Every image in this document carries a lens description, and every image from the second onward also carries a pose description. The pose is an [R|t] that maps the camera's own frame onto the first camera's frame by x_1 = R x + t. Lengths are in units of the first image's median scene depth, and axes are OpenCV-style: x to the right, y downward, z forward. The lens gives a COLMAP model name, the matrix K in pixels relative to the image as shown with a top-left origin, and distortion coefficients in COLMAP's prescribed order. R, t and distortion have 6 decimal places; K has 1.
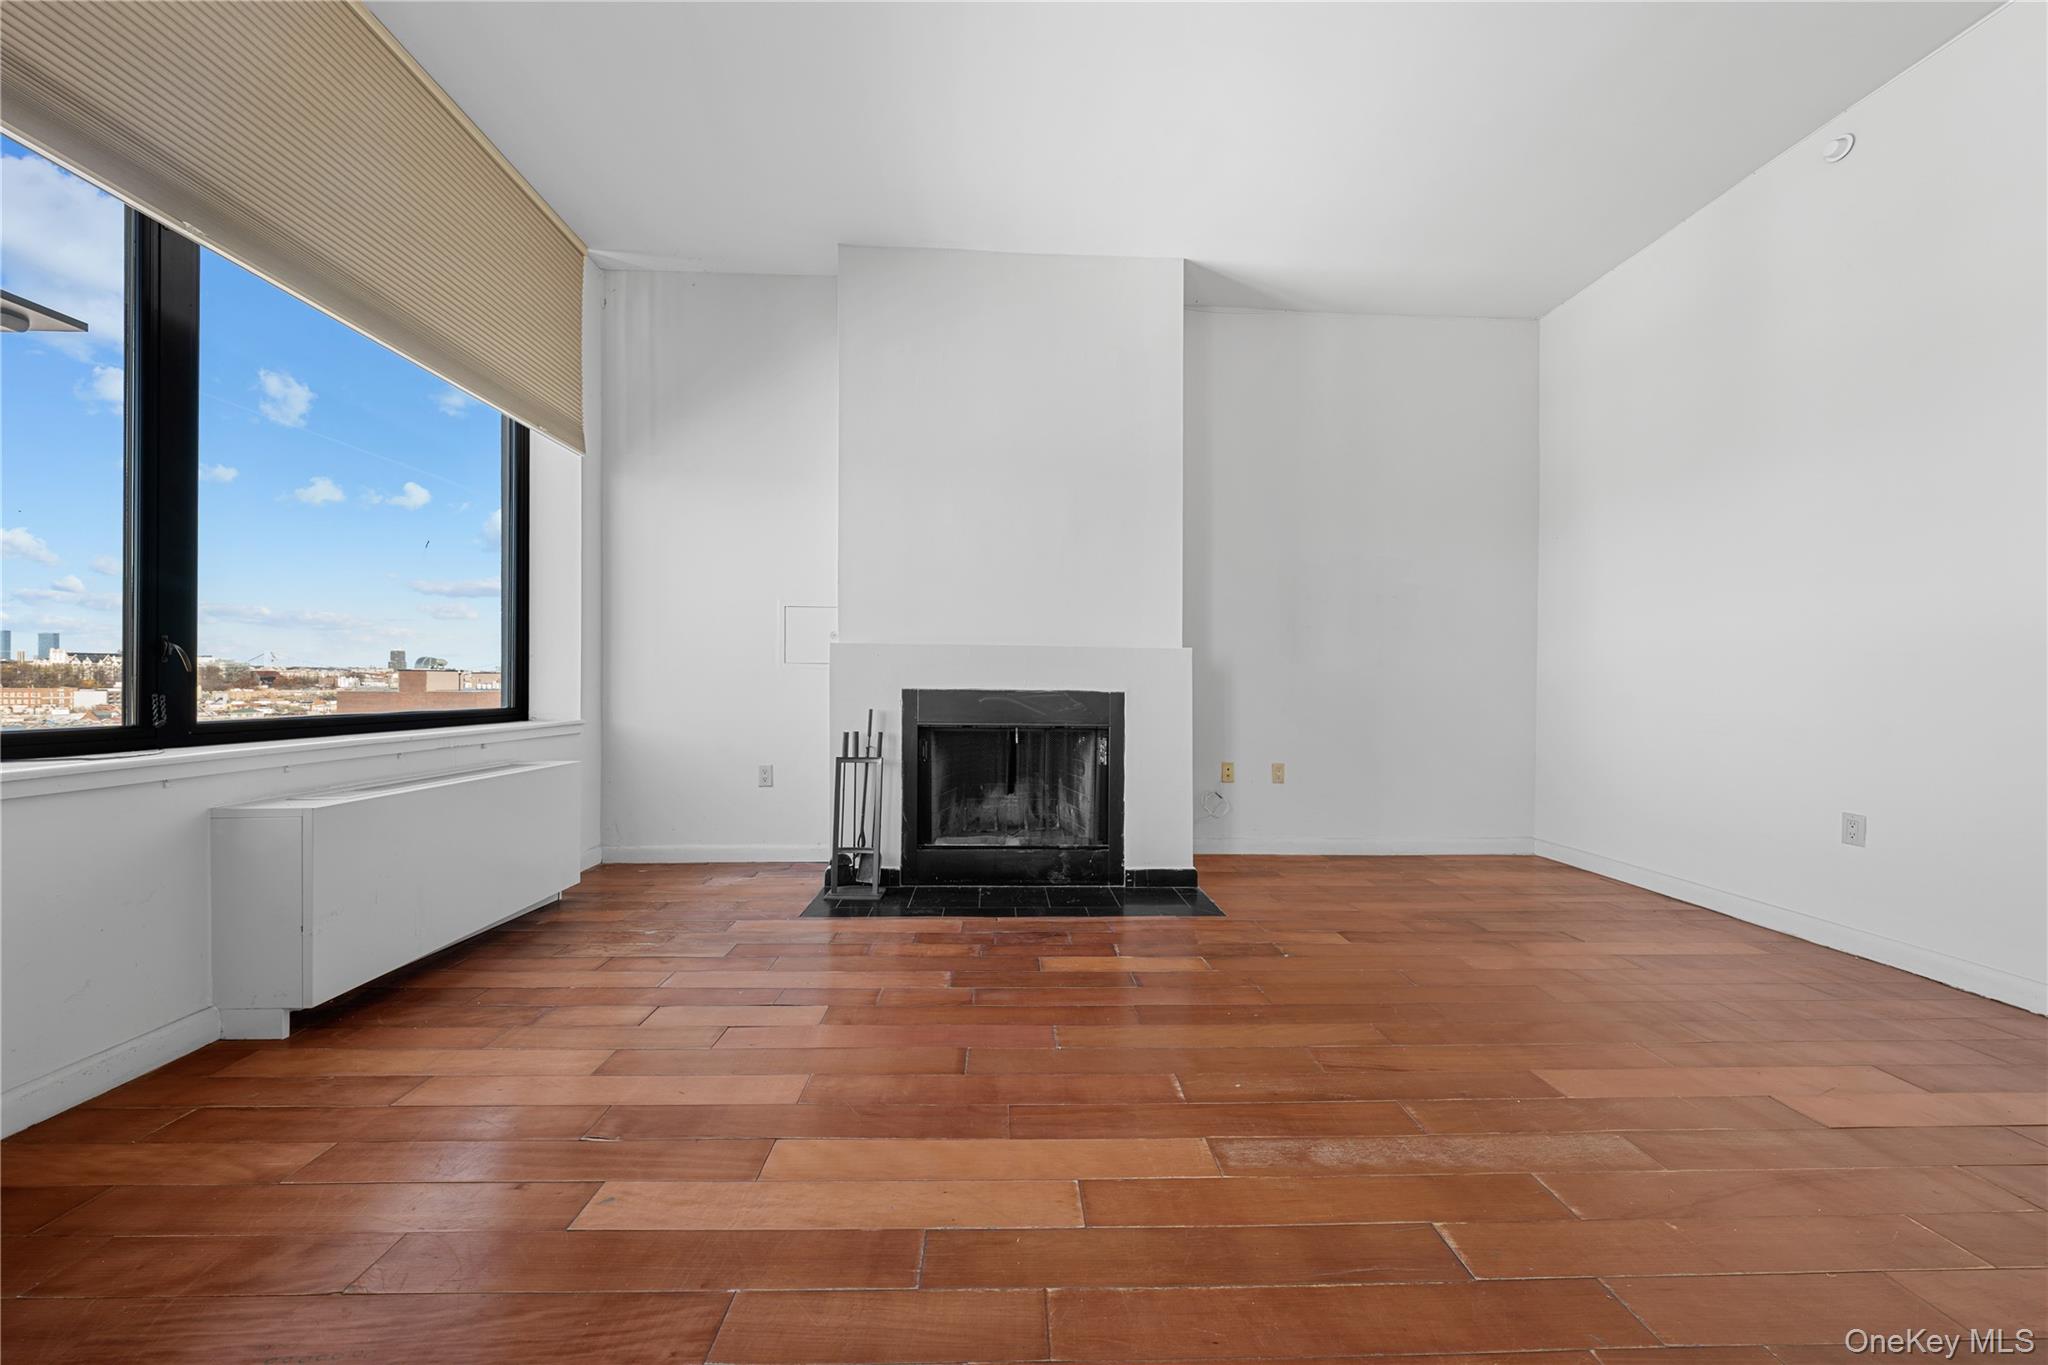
lens RADIAL K [[693.0, 0, 1024.0], [0, 693.0, 682.5], [0, 0, 1]] dist [-0.000605, 0.000058]
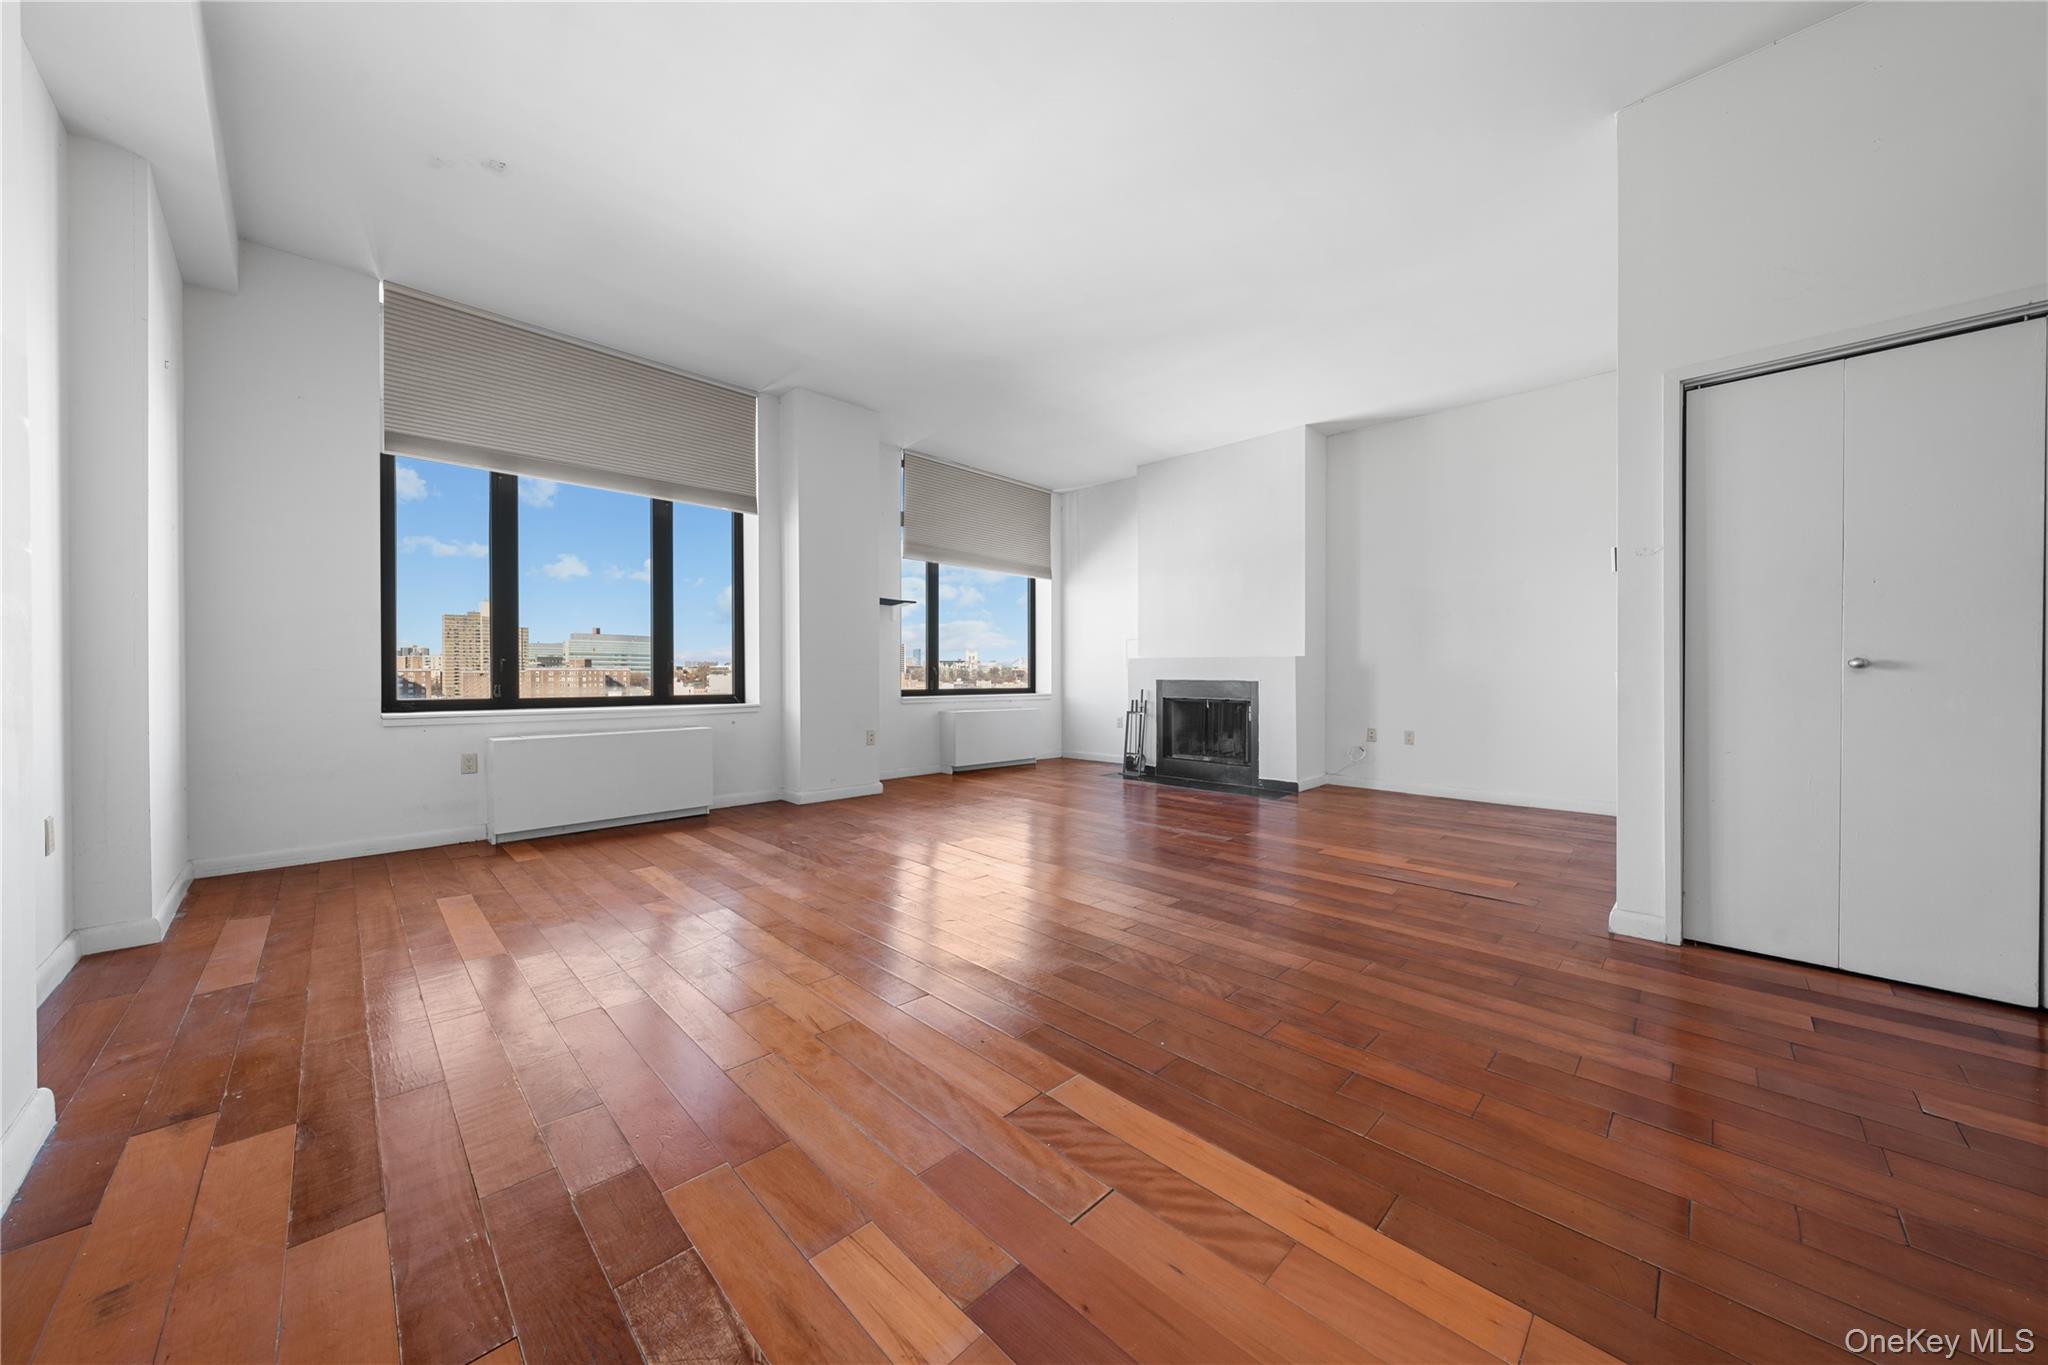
lens RADIAL K [[693.0, 0, 1024.0], [0, 693.0, 682.5], [0, 0, 1]] dist [-0.000605, 0.000058]
pose [[0.682630, -0.000657, -0.730764, 1.048341], [0.005986, 0.999971, 0.004693, 0.004487], [0.730739, -0.007578, 0.682614, -0.691353]]
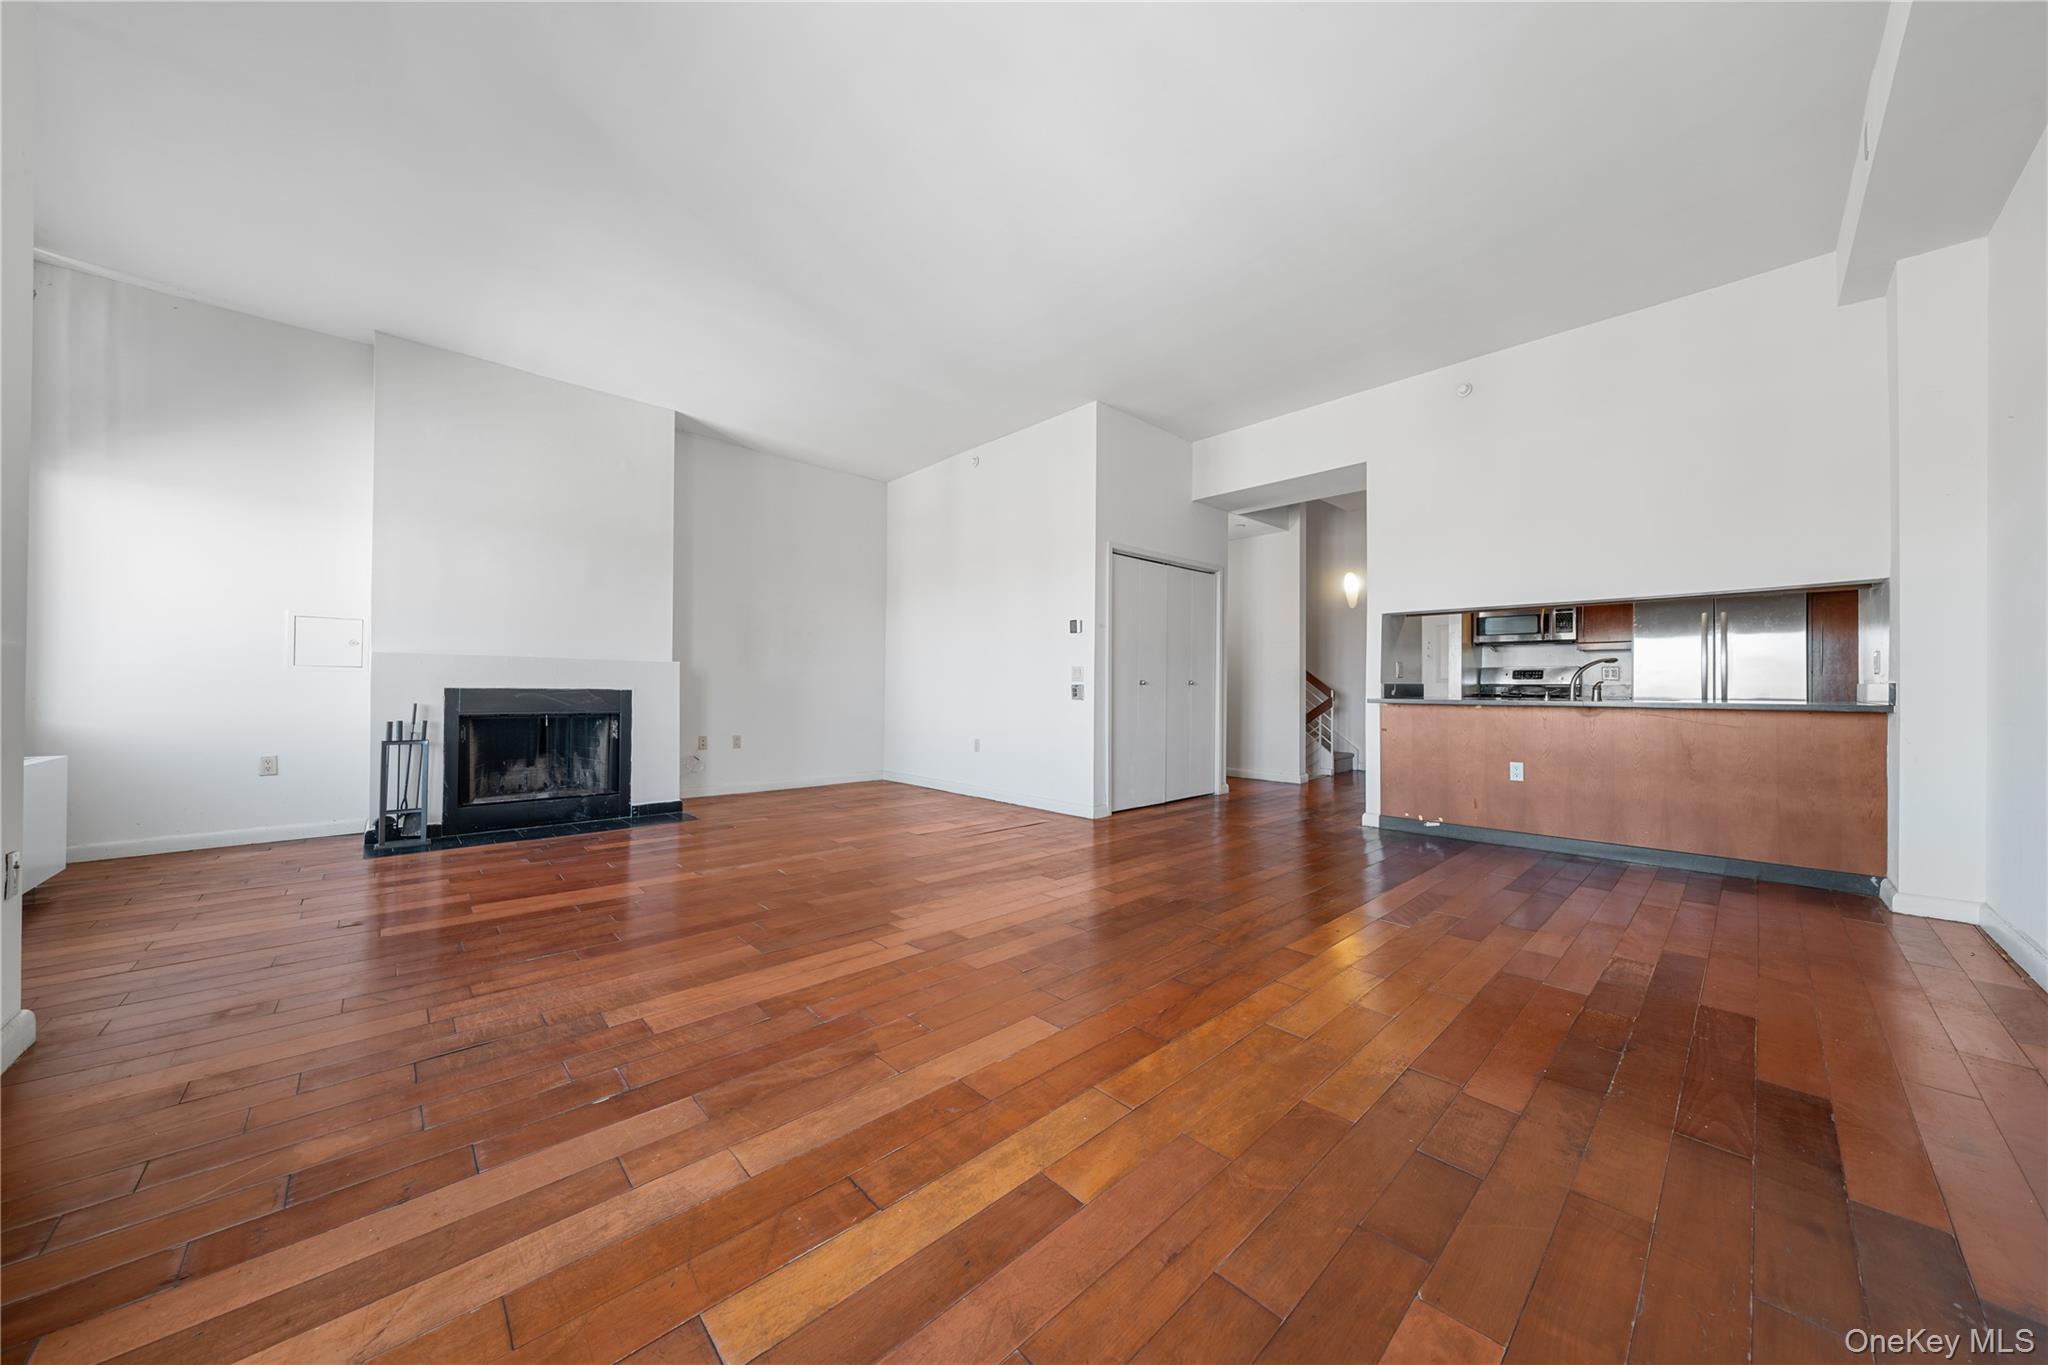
lens RADIAL K [[693.0, 0, 1024.0], [0, 693.0, 682.5], [0, 0, 1]] dist [-0.000605, 0.000058]
pose [[0.752981, 0.003402, 0.658033, -0.208902], [-0.003802, 0.999992, -0.000818, -0.004595], [-0.658031, -0.001886, 0.752988, -0.719668]]
